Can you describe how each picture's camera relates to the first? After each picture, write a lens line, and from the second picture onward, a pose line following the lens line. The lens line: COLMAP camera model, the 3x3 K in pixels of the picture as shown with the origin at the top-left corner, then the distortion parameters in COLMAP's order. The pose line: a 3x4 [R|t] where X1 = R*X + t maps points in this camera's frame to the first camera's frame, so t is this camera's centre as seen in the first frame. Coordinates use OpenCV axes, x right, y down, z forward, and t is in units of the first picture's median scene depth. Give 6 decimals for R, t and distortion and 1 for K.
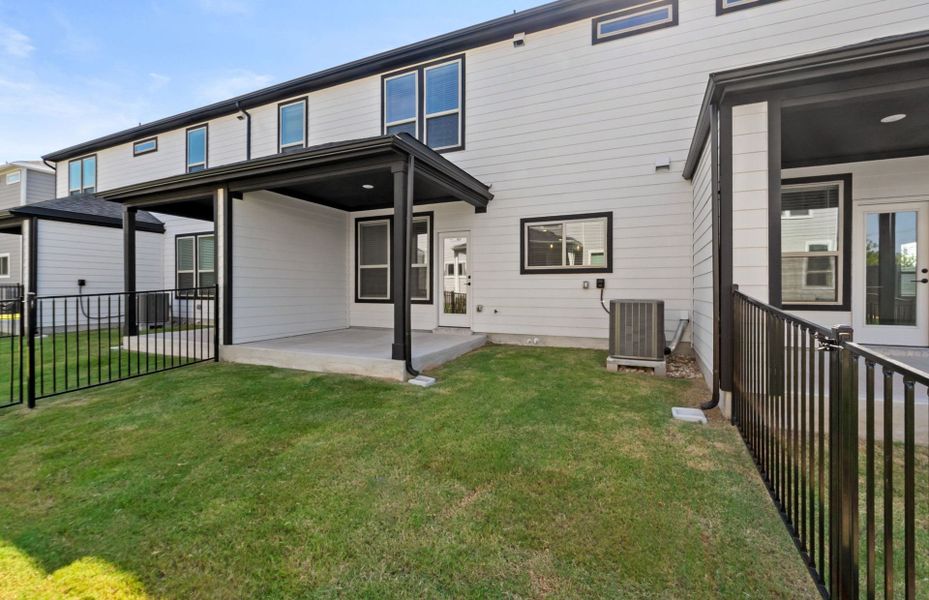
lens RADIAL K [[401.3, 0, 464.8], [0, 401.3, 286.3], [0, 0, 1]] dist [-0.009588, 0.000194]
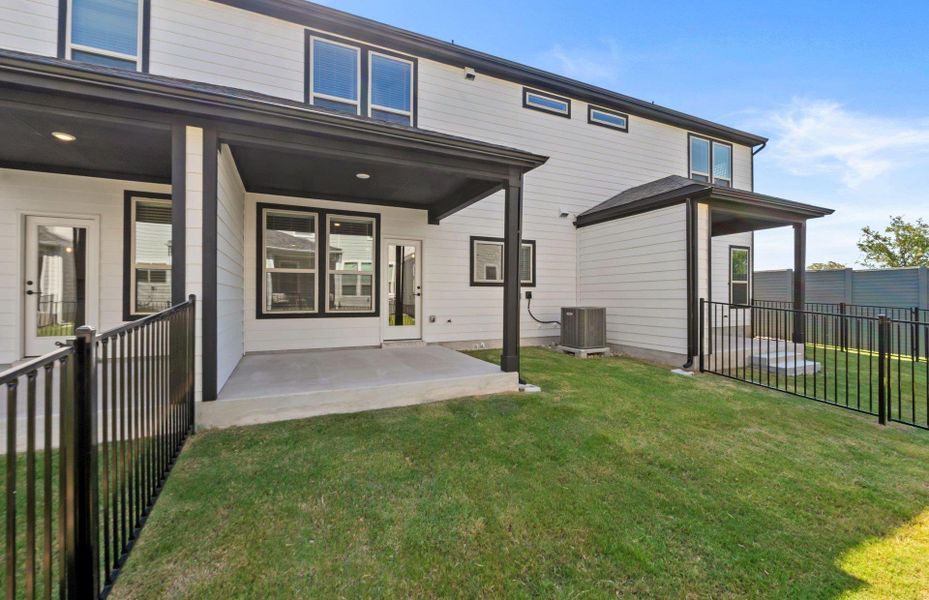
lens RADIAL K [[385.3, 0, 466.3], [0, 385.3, 293.0], [0, 0, 1]] dist [-0.009522, -0.000489]
pose [[0.652508, 0.007730, 0.757742, -0.677408], [-0.004421, 0.999970, -0.006394, -0.004638], [-0.757769, 0.000822, 0.652523, 0.320213]]
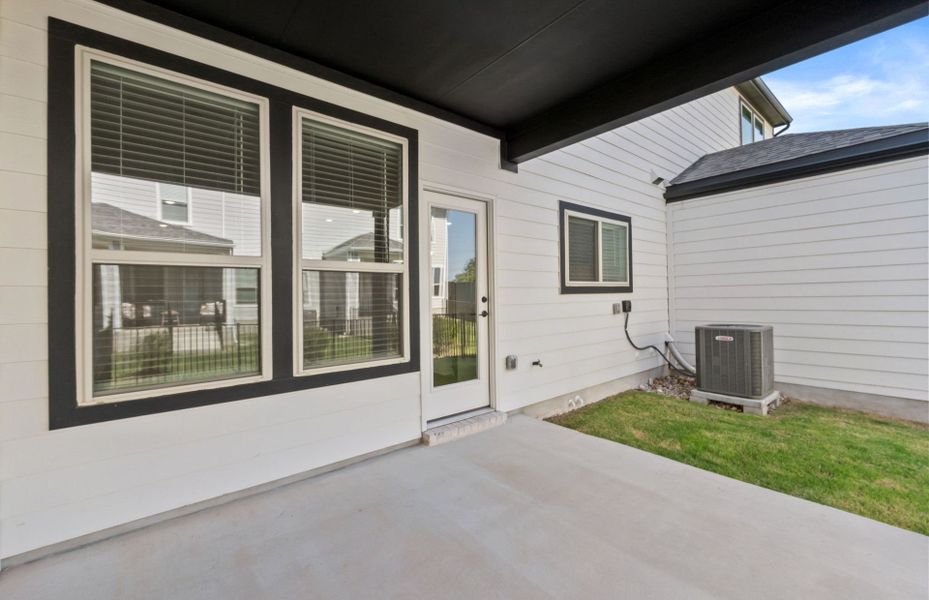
lens RADIAL K [[385.3, 0, 466.3], [0, 385.3, 293.0], [0, 0, 1]] dist [-0.009522, -0.000489]
pose [[0.430545, -0.001826, 0.902567, -0.438554], [0.012160, 0.999919, -0.003778, -0.031635], [-0.902487, 0.012602, 0.430532, 0.890405]]
